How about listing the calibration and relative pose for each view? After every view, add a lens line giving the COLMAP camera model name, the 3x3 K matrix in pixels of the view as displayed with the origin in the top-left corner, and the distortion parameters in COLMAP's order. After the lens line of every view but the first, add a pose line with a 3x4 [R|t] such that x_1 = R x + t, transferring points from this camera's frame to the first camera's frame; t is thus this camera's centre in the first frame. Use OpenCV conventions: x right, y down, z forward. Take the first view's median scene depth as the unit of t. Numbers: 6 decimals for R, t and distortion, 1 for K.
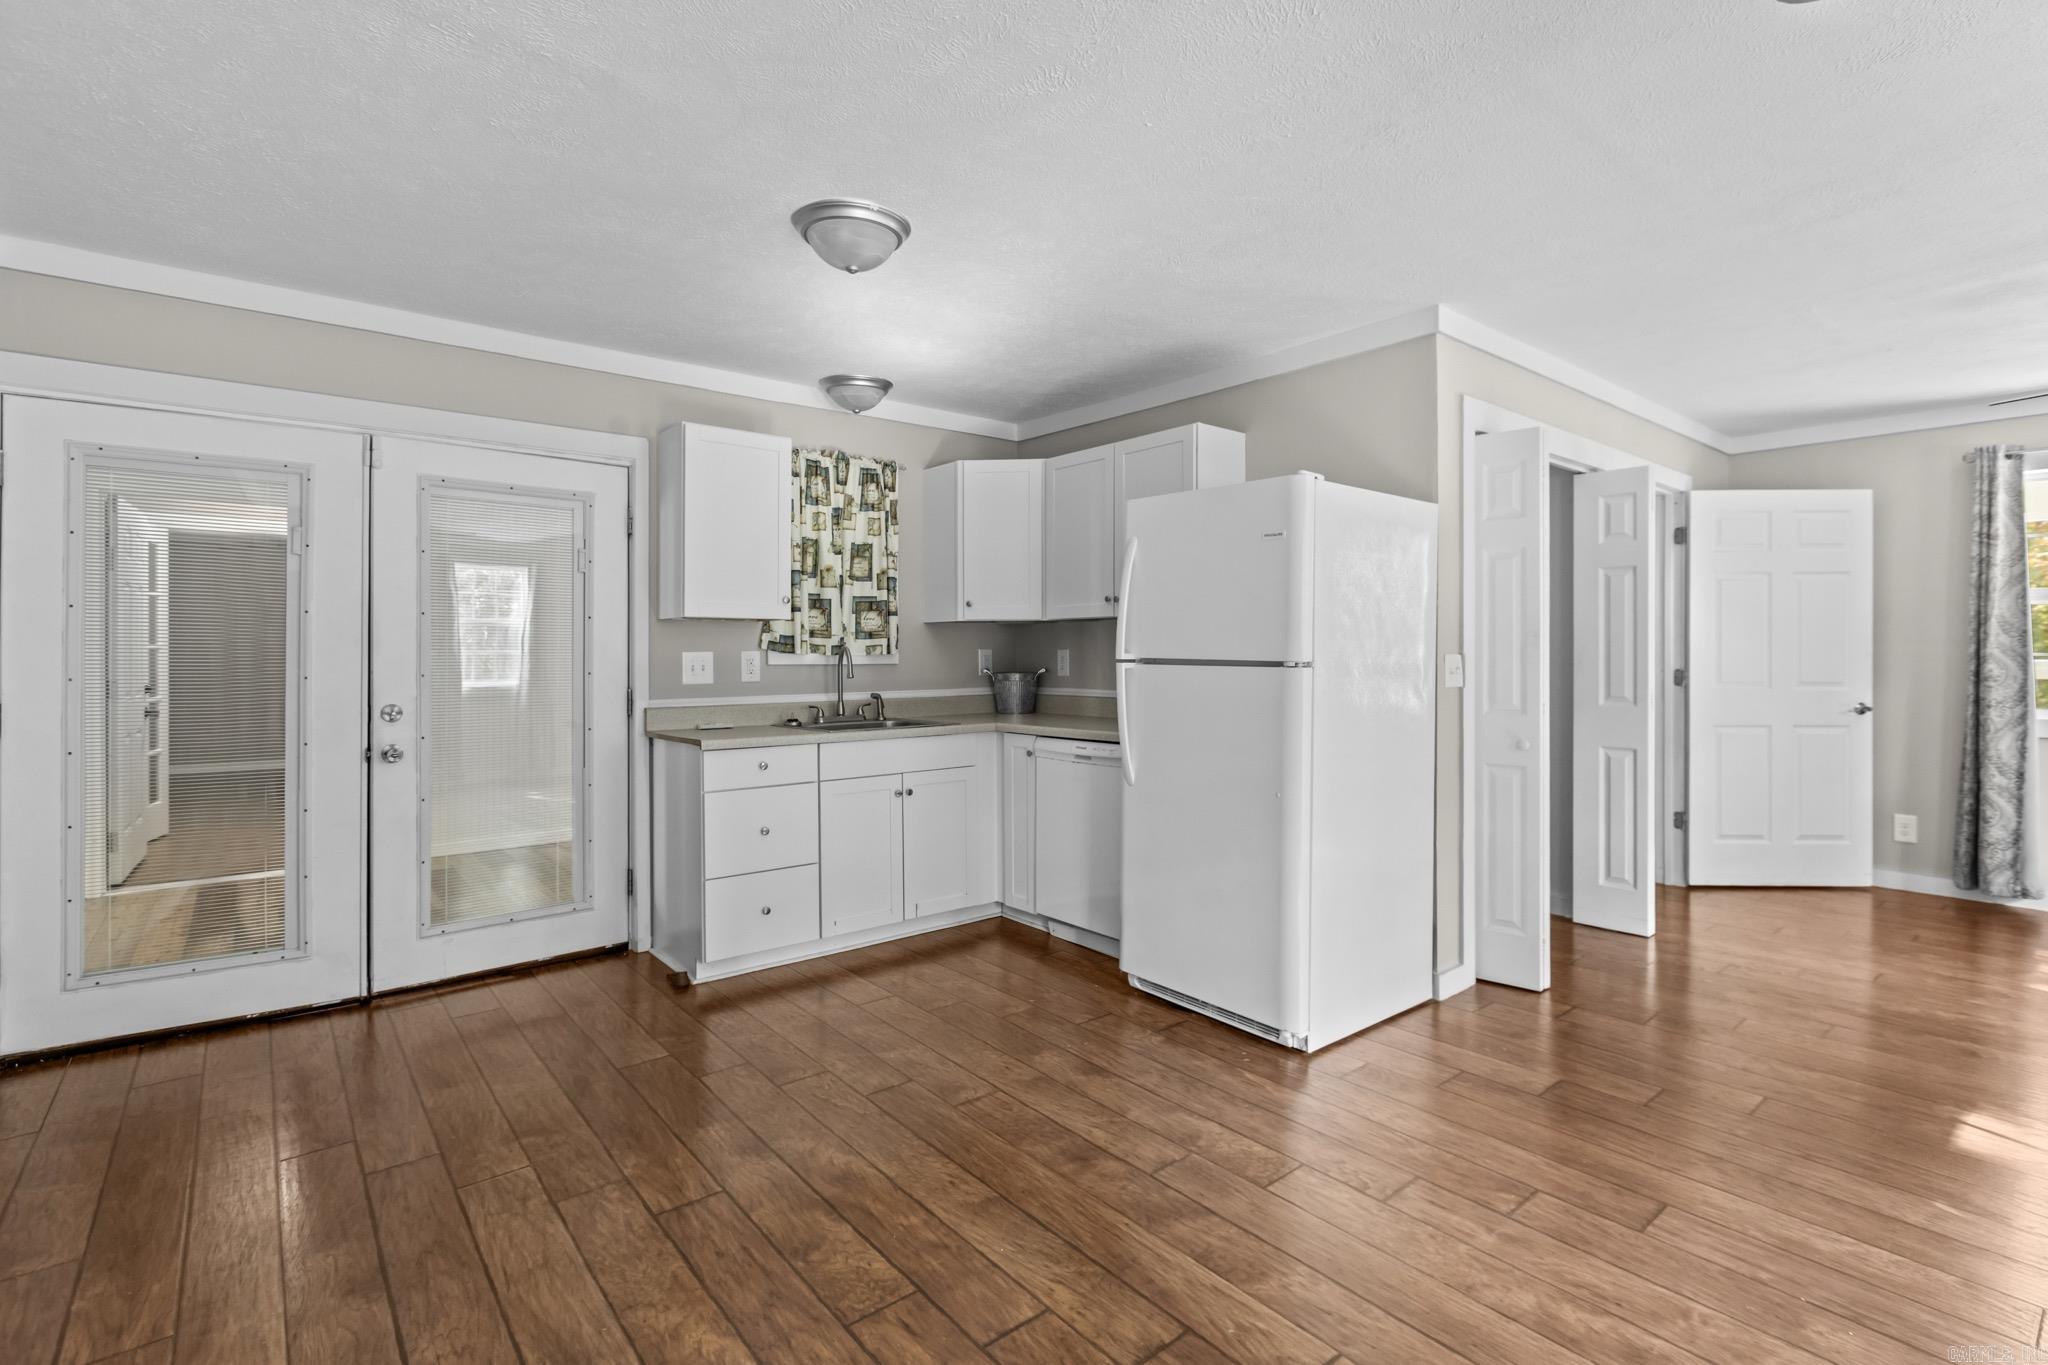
lens RADIAL K [[952.9, 0, 1032.5], [0, 952.9, 654.8], [0, 0, 1]] dist [0.013650, -0.000168]
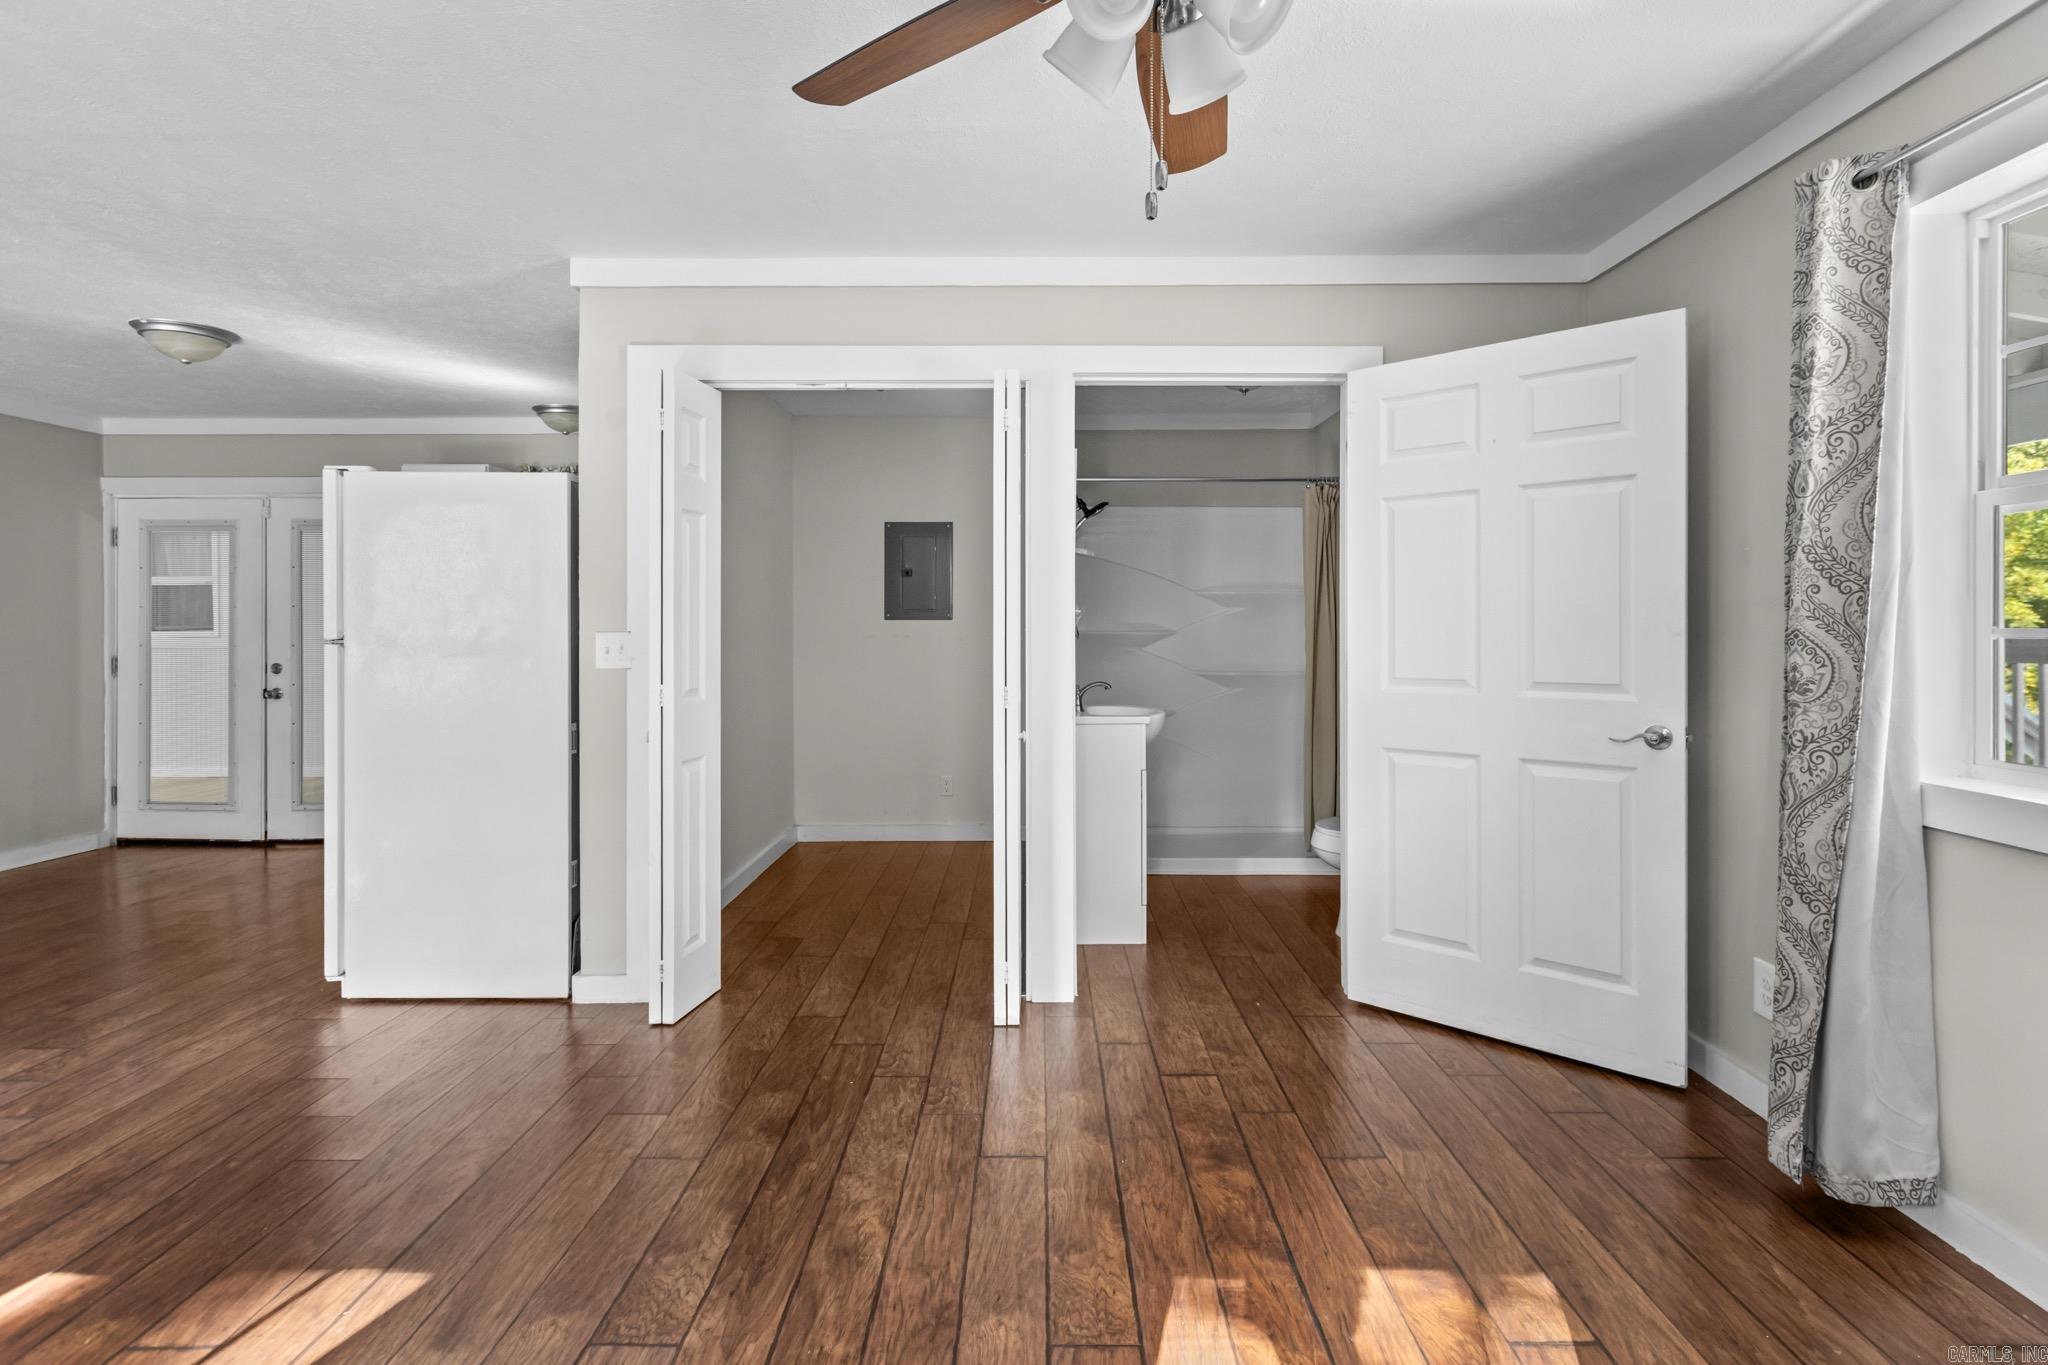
lens RADIAL K [[921.2, 0, 1032.0], [0, 921.2, 647.8], [0, 0, 1]] dist [0.000122, 0.000103]
pose [[0.770128, 0.009131, -0.637824, 1.040543], [-0.000472, 0.999905, 0.013745, 0.000852], [0.637889, -0.010284, 0.770060, 0.459703]]
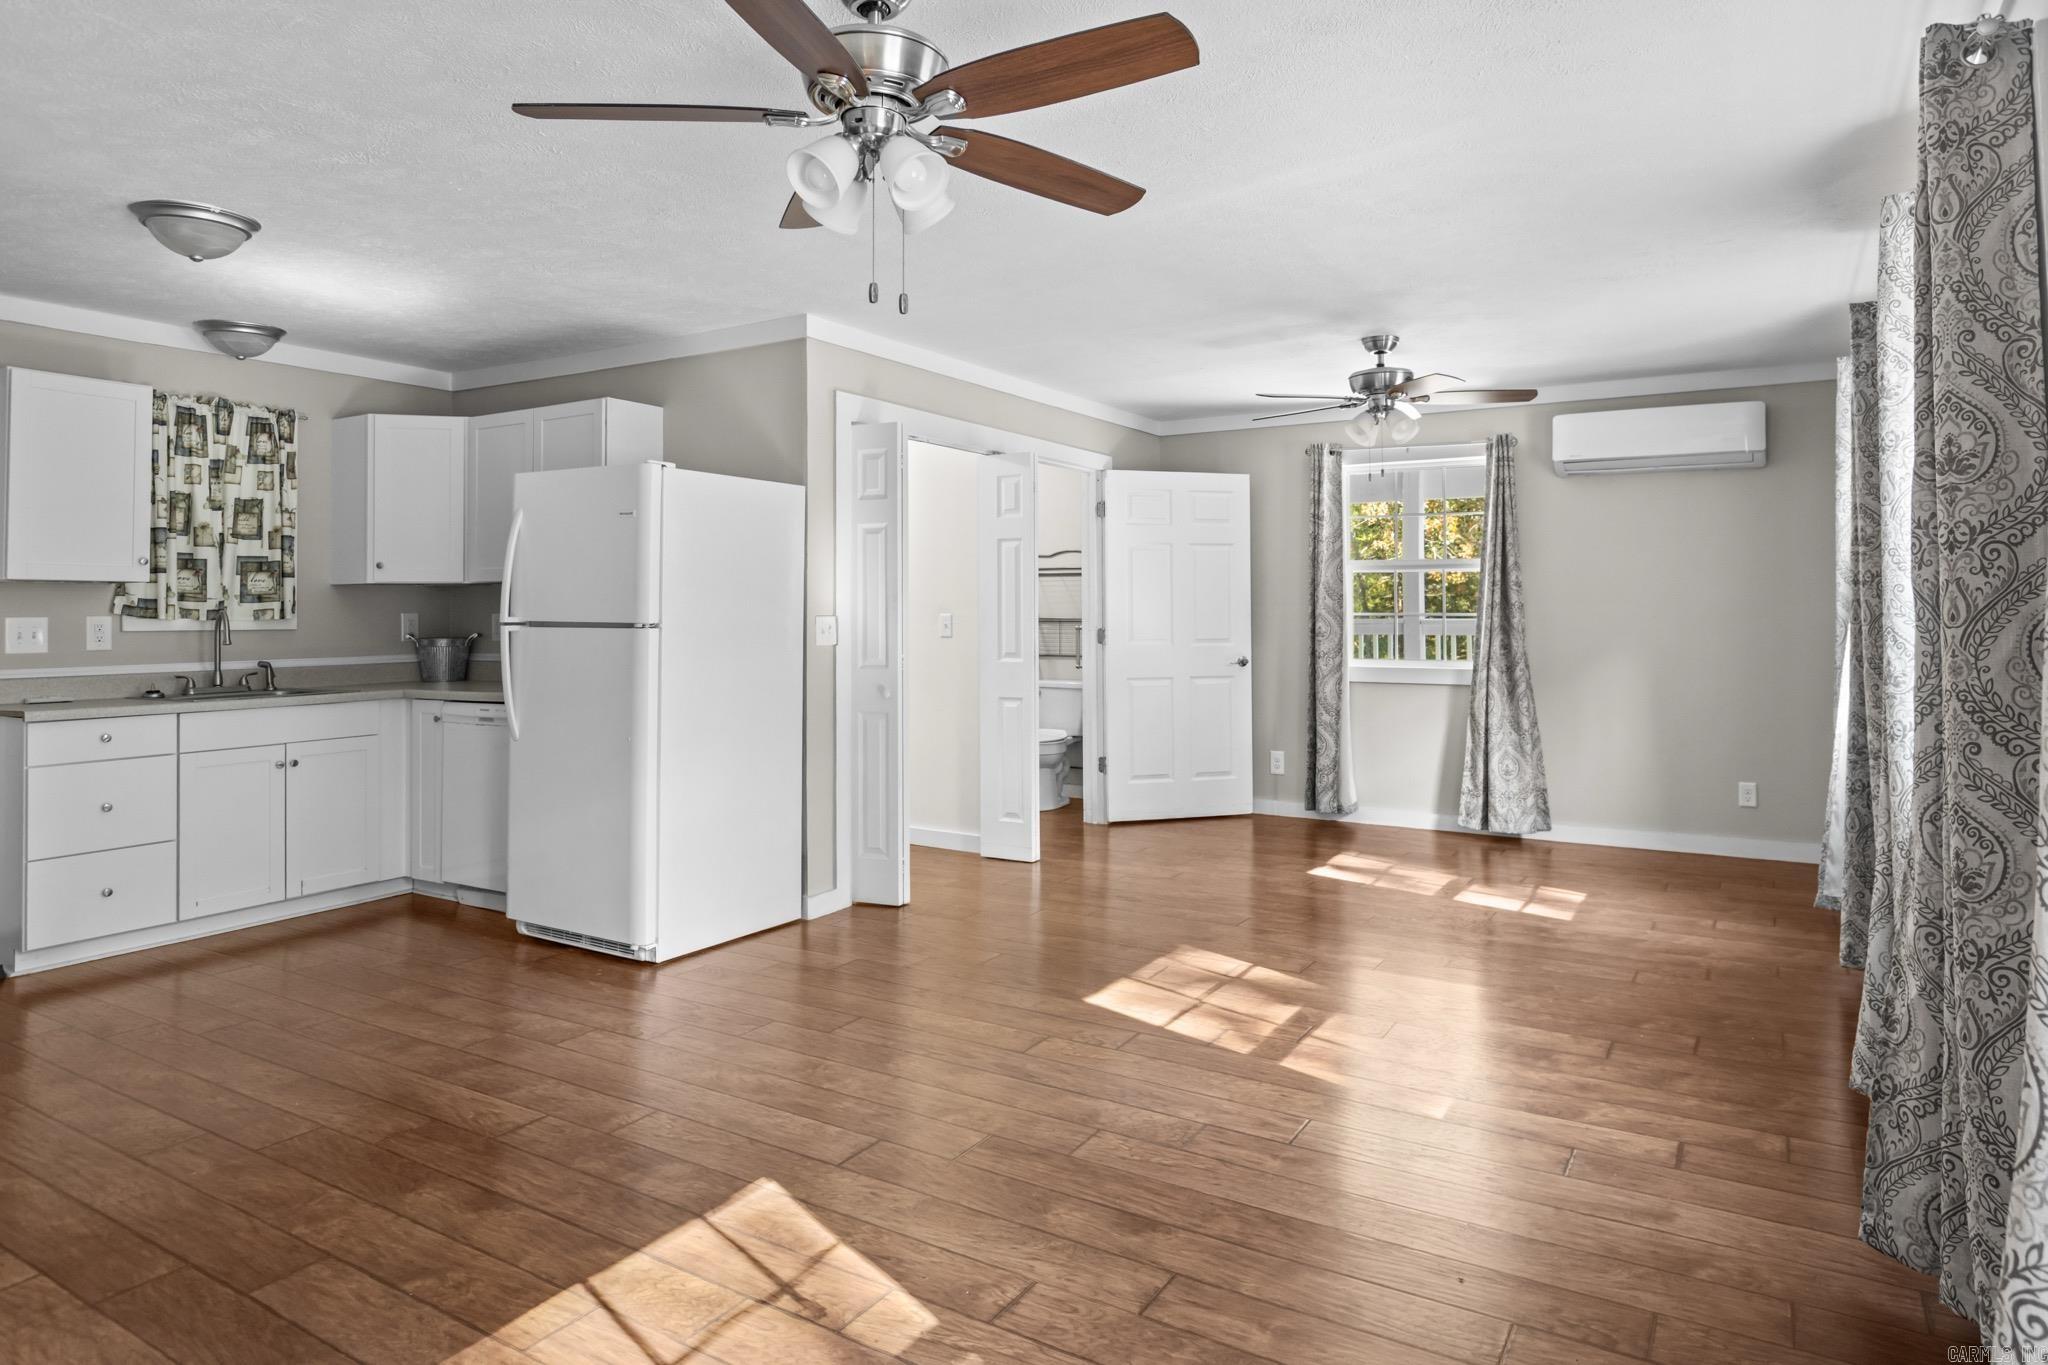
lens RADIAL K [[1232.9, 0, 1029.8], [0, 1232.9, 588.2], [0, 0, 1]] dist [0.022861, -0.004211]
pose [[0.949974, 0.002695, 0.312317, 0.166419], [0.004780, 0.999720, -0.023164, 0.000907], [-0.312292, 0.023498, 0.949695, -0.381894]]
